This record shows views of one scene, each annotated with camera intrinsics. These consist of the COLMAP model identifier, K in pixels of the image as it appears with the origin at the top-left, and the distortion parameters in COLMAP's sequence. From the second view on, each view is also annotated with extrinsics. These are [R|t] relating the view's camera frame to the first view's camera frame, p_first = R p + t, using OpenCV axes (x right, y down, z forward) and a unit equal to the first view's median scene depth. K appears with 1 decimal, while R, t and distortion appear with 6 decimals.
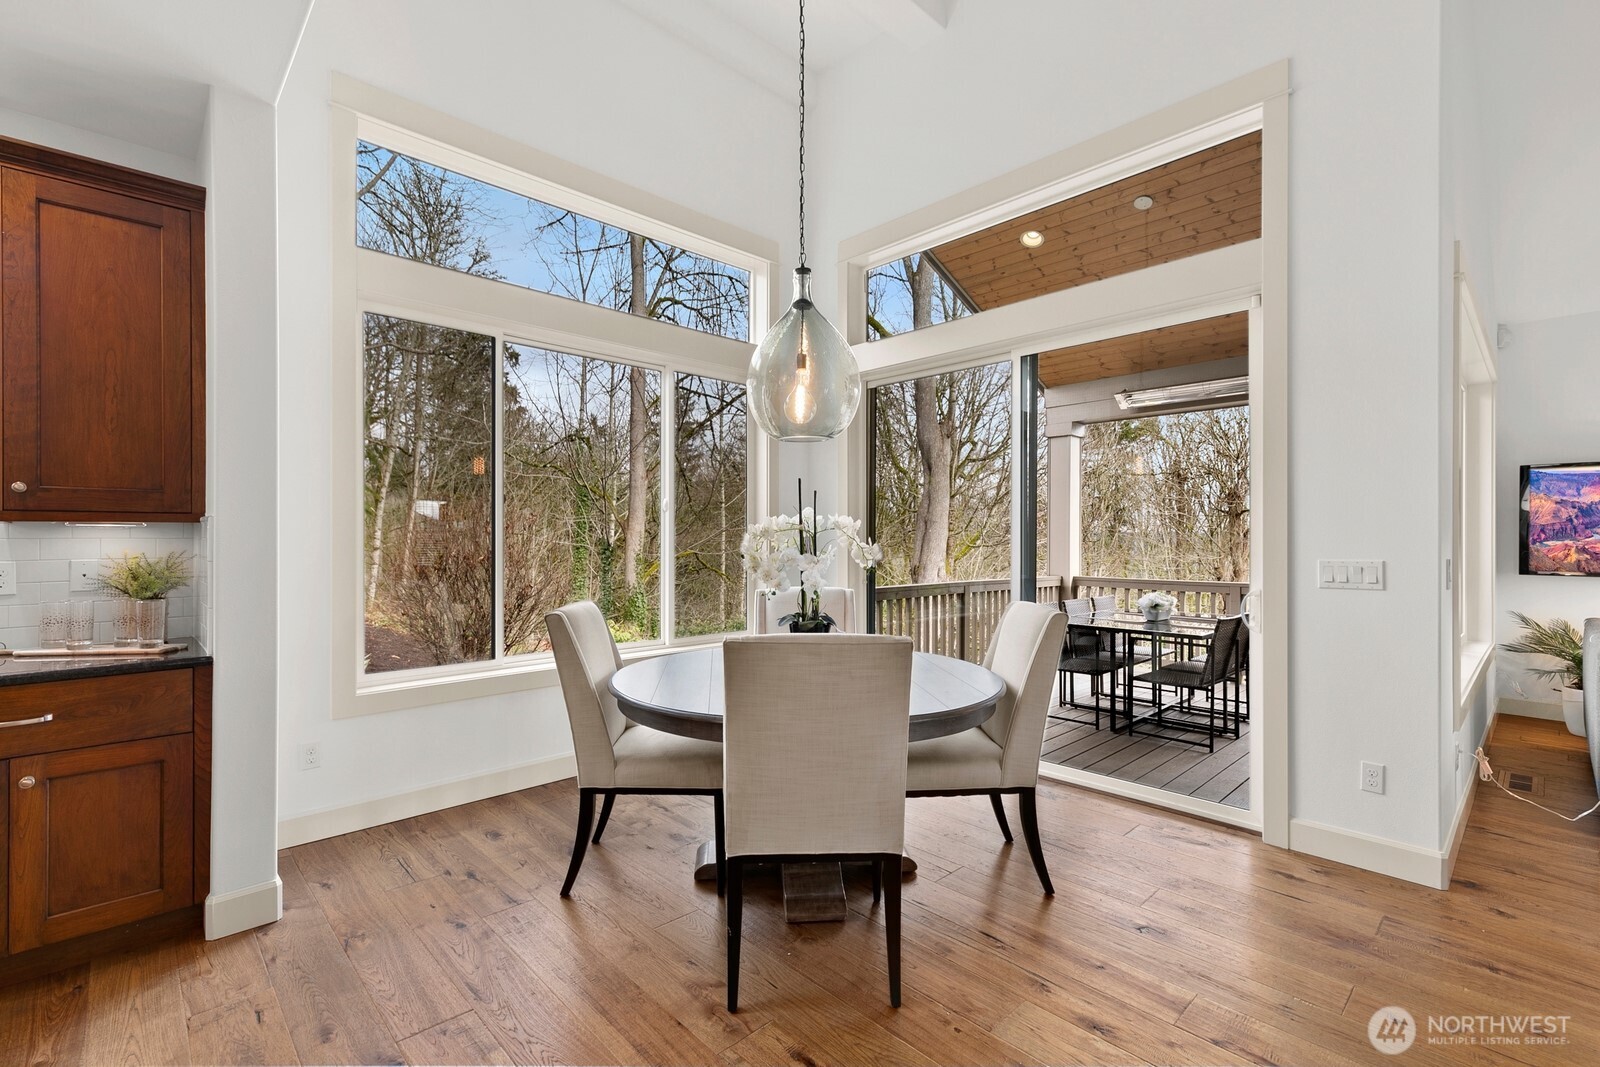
lens RADIAL K [[723.1, 0, 796.2], [0, 723.1, 528.2], [0, 0, 1]] dist [0.001017, 0.000183]
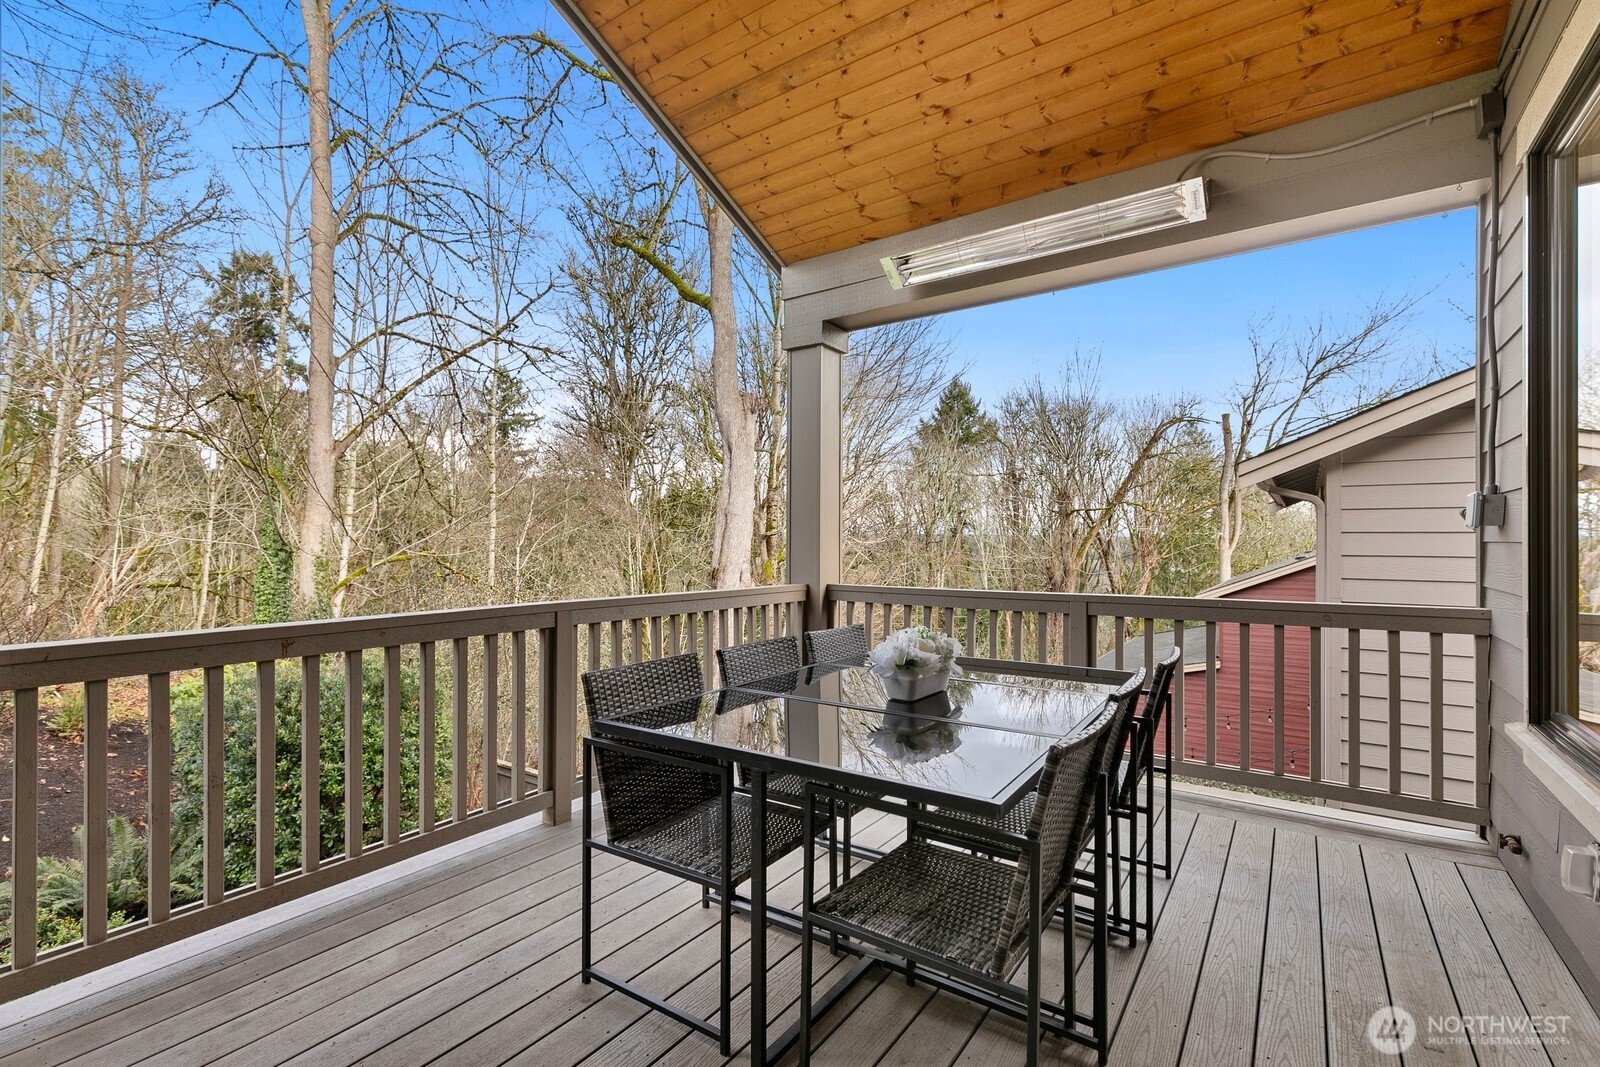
lens RADIAL K [[723.1, 0, 796.2], [0, 723.1, 528.2], [0, 0, 1]] dist [0.001017, 0.000183]
pose [[0.981885, -0.000807, 0.189477, 0.165447], [0.001651, 0.999989, -0.004297, 0.015587], [-0.189471, 0.004532, 0.981876, 0.284333]]
